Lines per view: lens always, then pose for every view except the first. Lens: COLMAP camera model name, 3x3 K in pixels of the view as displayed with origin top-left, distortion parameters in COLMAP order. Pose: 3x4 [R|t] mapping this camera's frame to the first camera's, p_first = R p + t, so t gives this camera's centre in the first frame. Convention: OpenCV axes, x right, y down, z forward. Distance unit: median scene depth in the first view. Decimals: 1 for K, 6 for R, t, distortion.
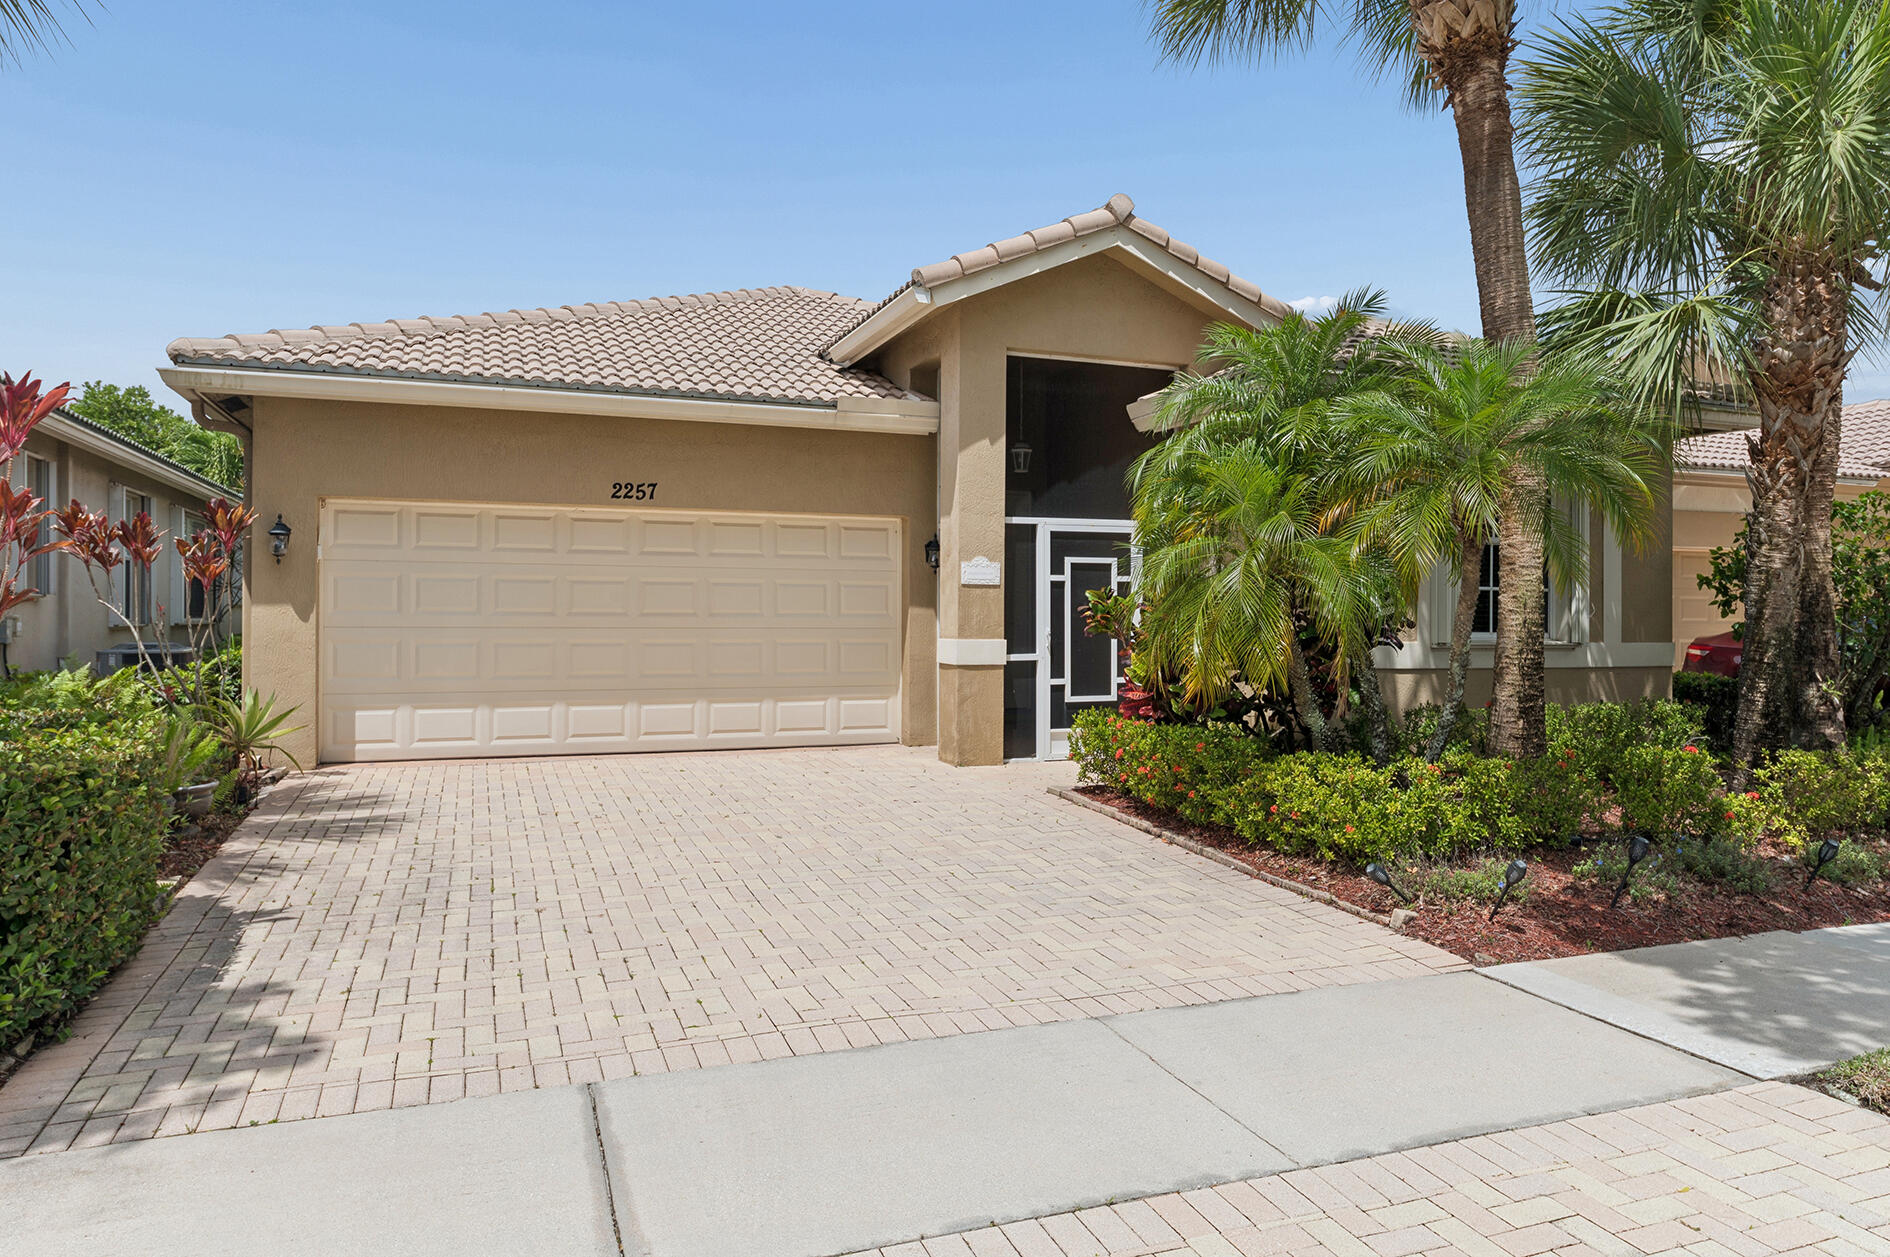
lens RADIAL K [[1238.5, 0, 949.4], [0, 1238.5, 628.9], [0, 0, 1]] dist [0.012084, -0.004041]
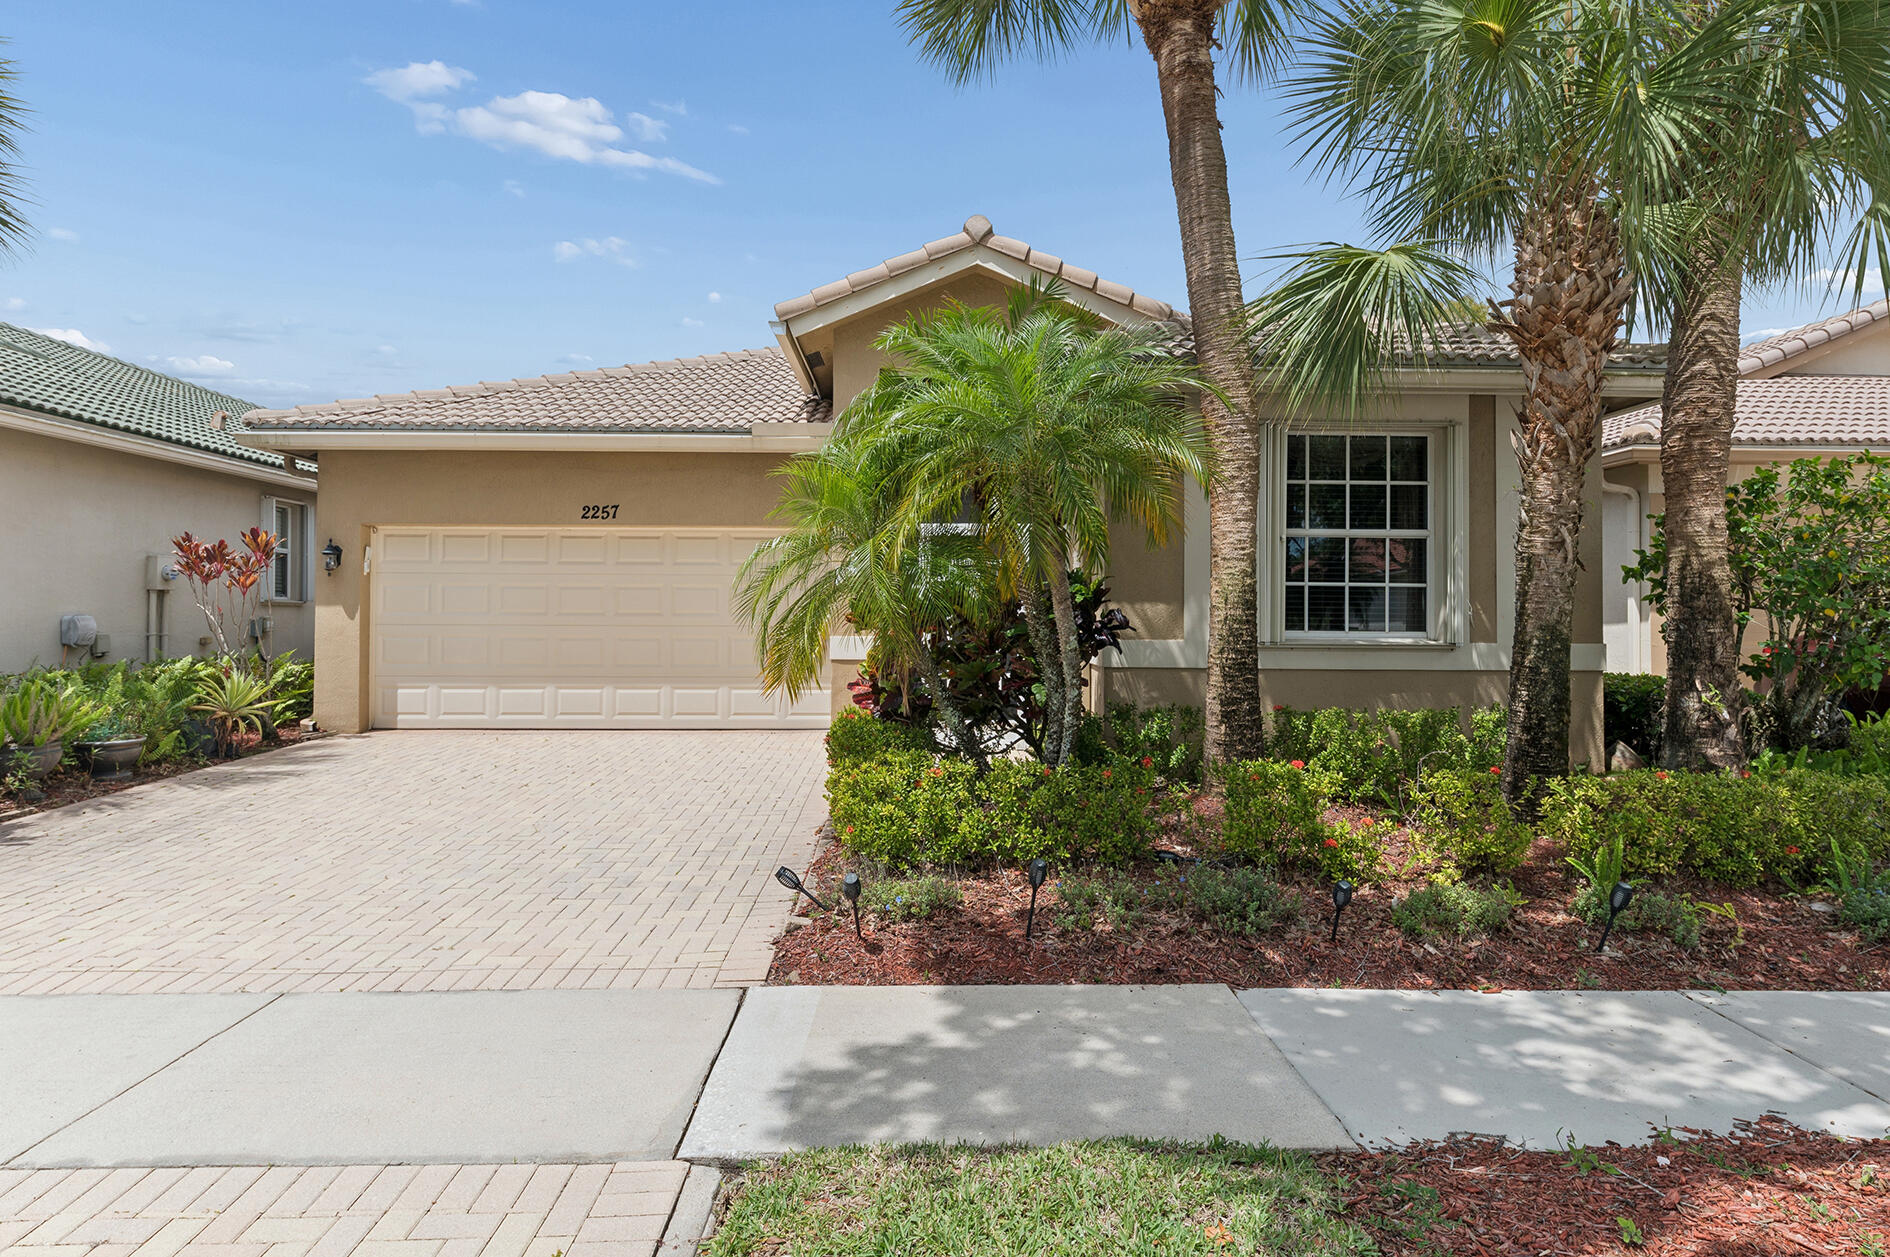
lens RADIAL K [[1054.5, 0, 940.8], [0, 1054.5, 614.0], [0, 0, 1]] dist [0.017012, -0.005246]
pose [[0.942048, -0.002796, -0.335465, 0.461185], [-0.002441, 0.999882, -0.015189, 0.003119], [0.335468, 0.015128, 0.941930, 0.165405]]
